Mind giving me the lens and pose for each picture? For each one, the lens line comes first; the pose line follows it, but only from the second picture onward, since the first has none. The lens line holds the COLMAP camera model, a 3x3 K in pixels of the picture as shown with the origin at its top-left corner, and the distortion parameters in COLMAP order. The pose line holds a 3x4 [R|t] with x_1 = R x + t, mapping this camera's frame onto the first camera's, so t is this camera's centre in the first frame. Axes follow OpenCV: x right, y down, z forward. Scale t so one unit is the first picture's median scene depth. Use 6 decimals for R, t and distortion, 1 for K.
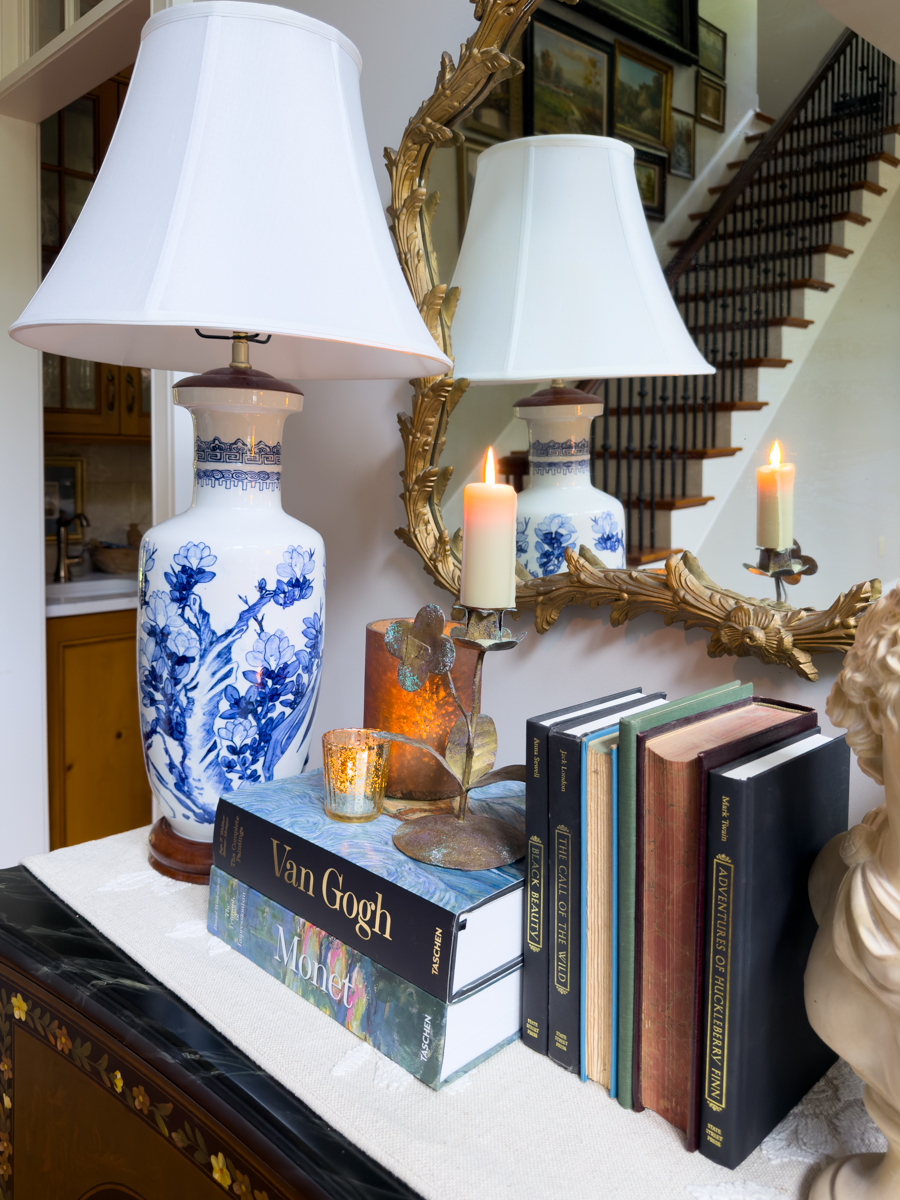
lens RADIAL K [[895.7, 0, 451.9], [0, 895.7, 510.3], [0, 0, 1]] dist [0.101634, -0.154881]
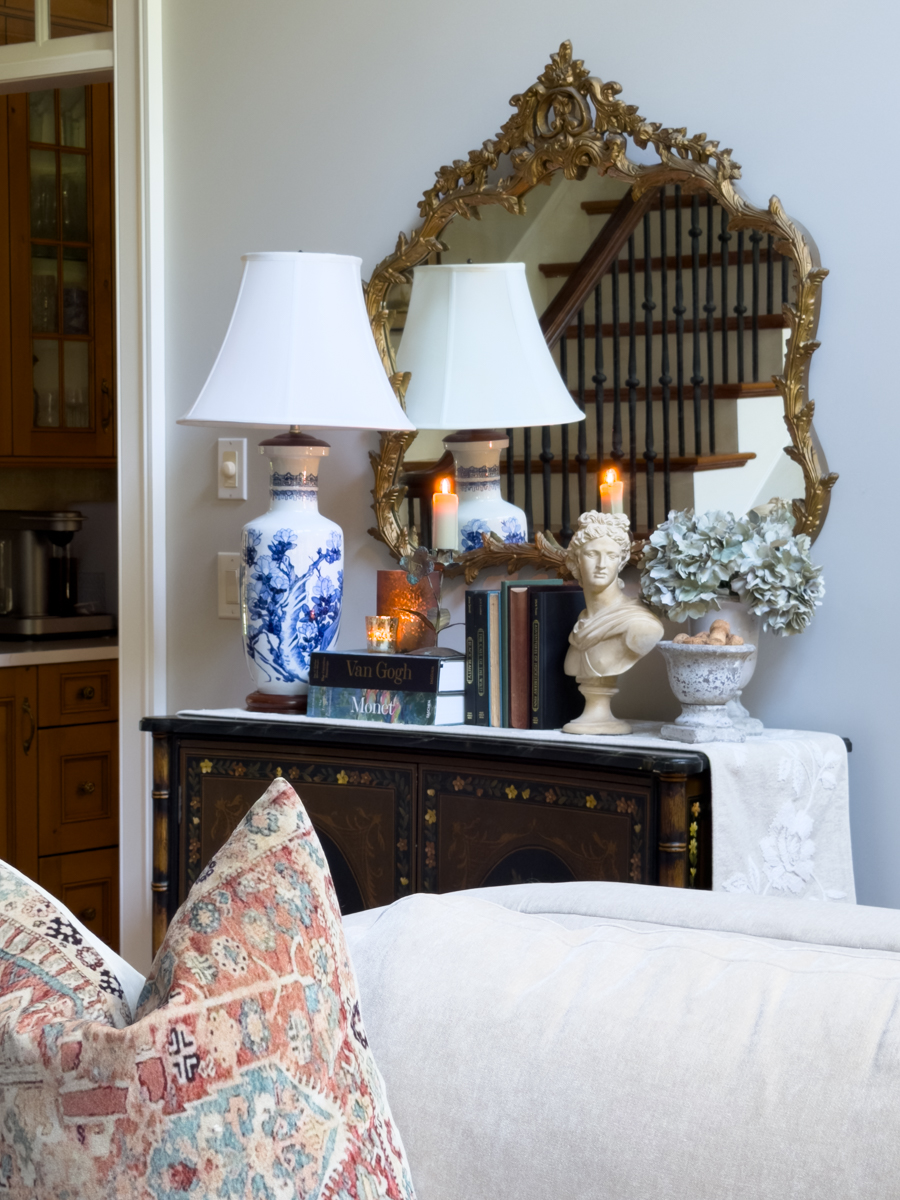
lens RADIAL K [[2852.7, 0, 450.0], [0, 2852.7, 597.2], [0, 0, 1]] dist [-0.085873, -0.546097]
pose [[0.994327, -0.021140, 0.104244, -0.556425], [0.022513, 0.999674, -0.012012, 0.254258], [-0.103956, 0.014291, 0.994479, -4.869316]]
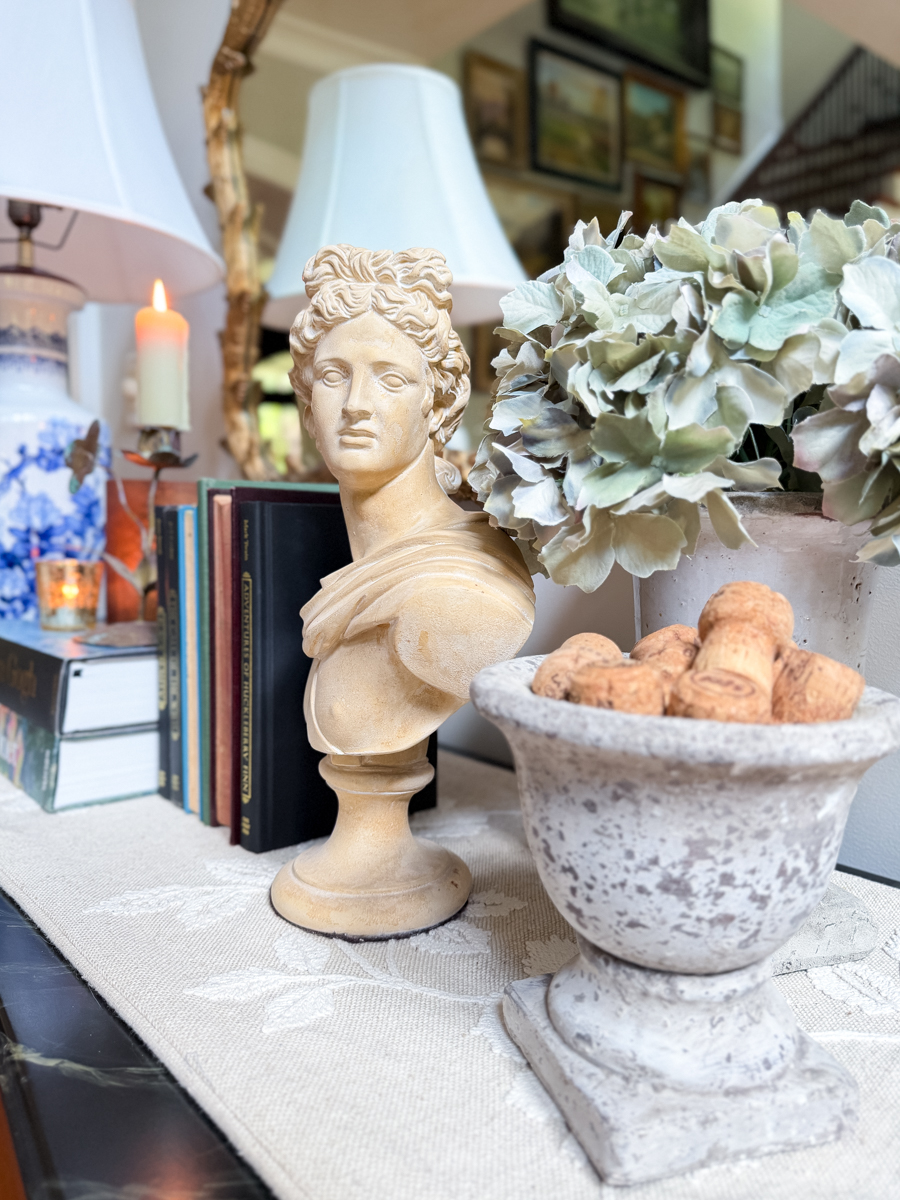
lens RADIAL K [[886.3, 0, 455.7], [0, 886.3, 577.1], [0, 0, 1]] dist [0.046589, -0.081460]
pose [[0.996451, -0.013058, -0.083157, 0.402023], [0.013665, 0.999884, 0.006732, 0.237055], [0.083059, -0.007844, 0.996514, -0.042448]]
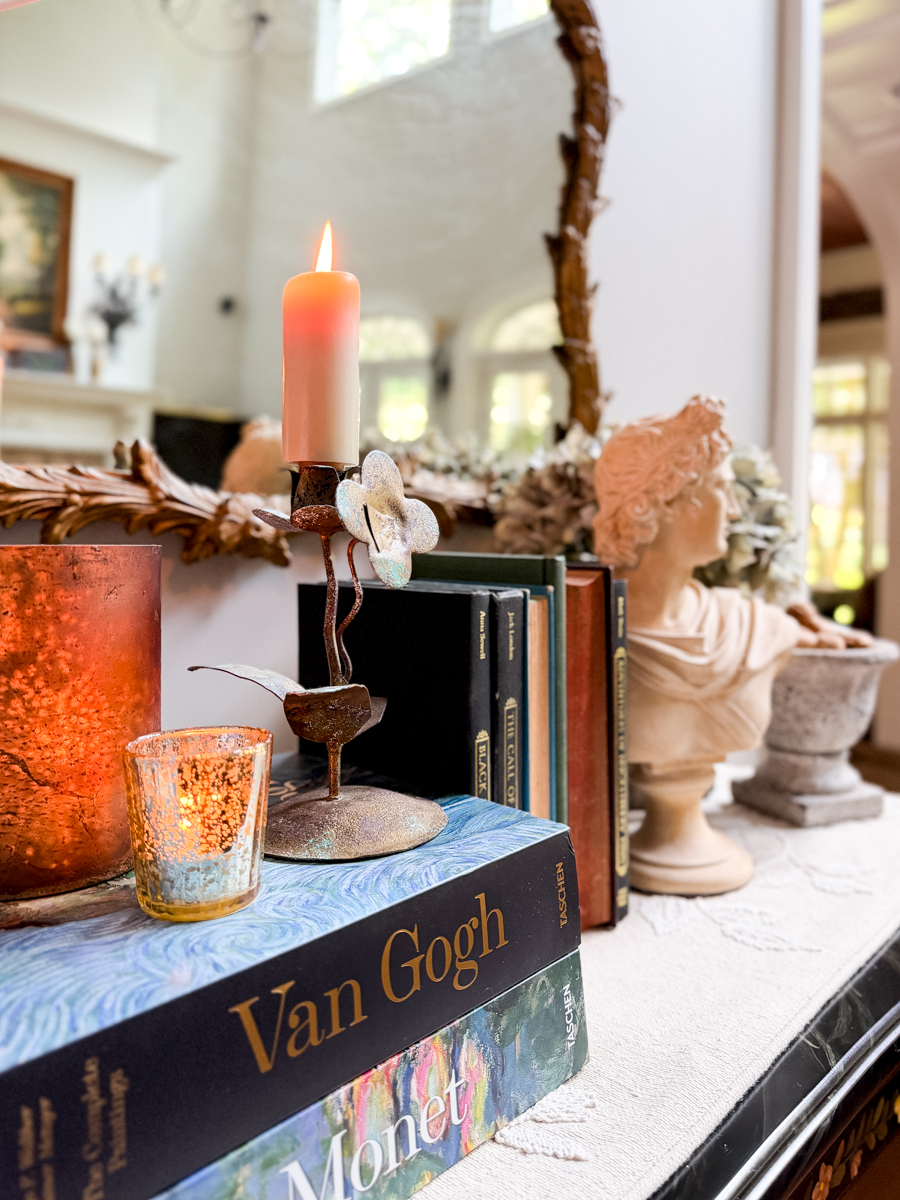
lens RADIAL K [[888.9, 0, 435.7], [0, 888.9, 541.7], [0, 0, 1]] dist [0.046313, -0.056158]
pose [[0.000473, -0.049793, 0.998759, -0.512442], [0.042570, 0.997855, 0.049728, 0.110155], [-0.999093, 0.042494, 0.002591, 0.762276]]
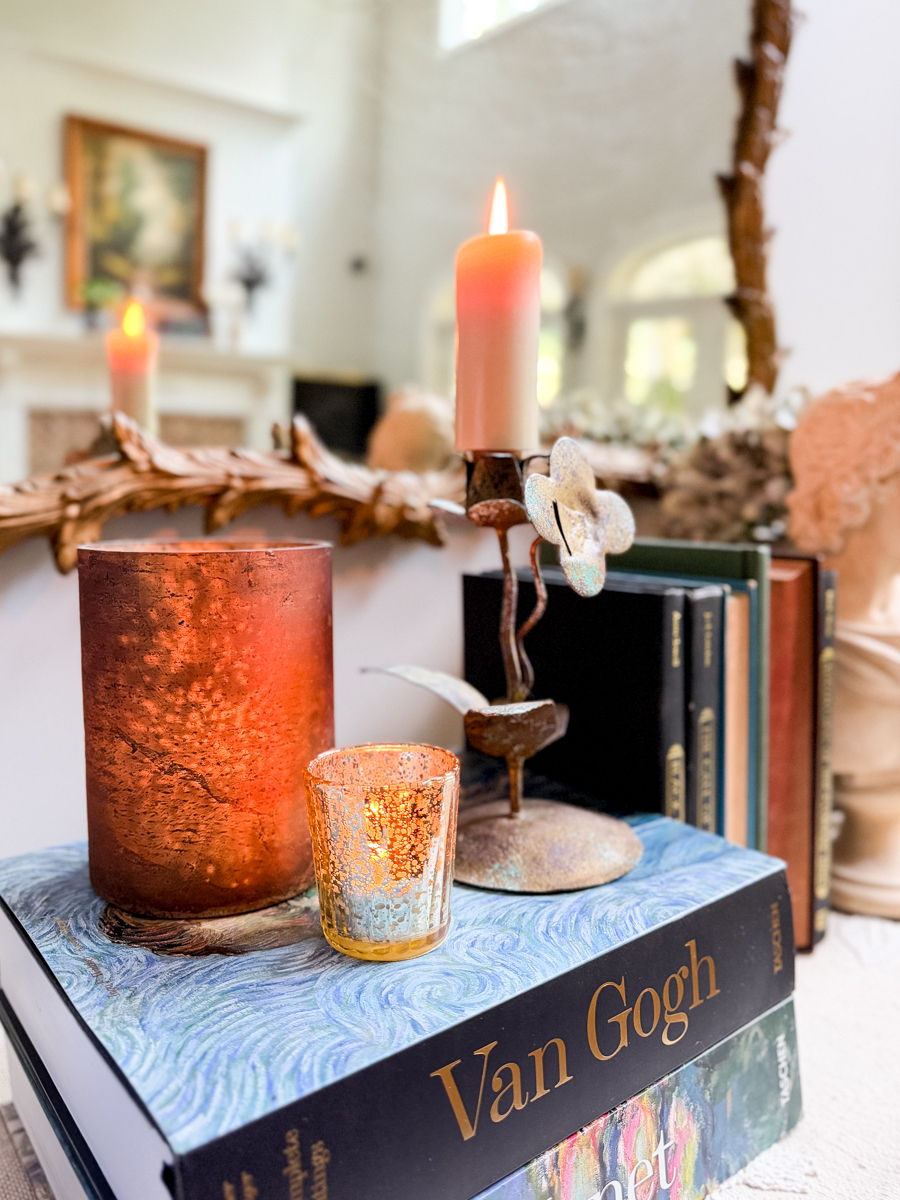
lens RADIAL K [[898.9, 0, 429.6], [0, 898.9, 556.6], [0, 0, 1]] dist [0.004824, -0.014622]
pose [[0.151491, -0.111175, 0.982187, -0.463931], [0.054407, 0.993086, 0.104017, 0.091283], [-0.986960, 0.037681, 0.156492, 0.795350]]
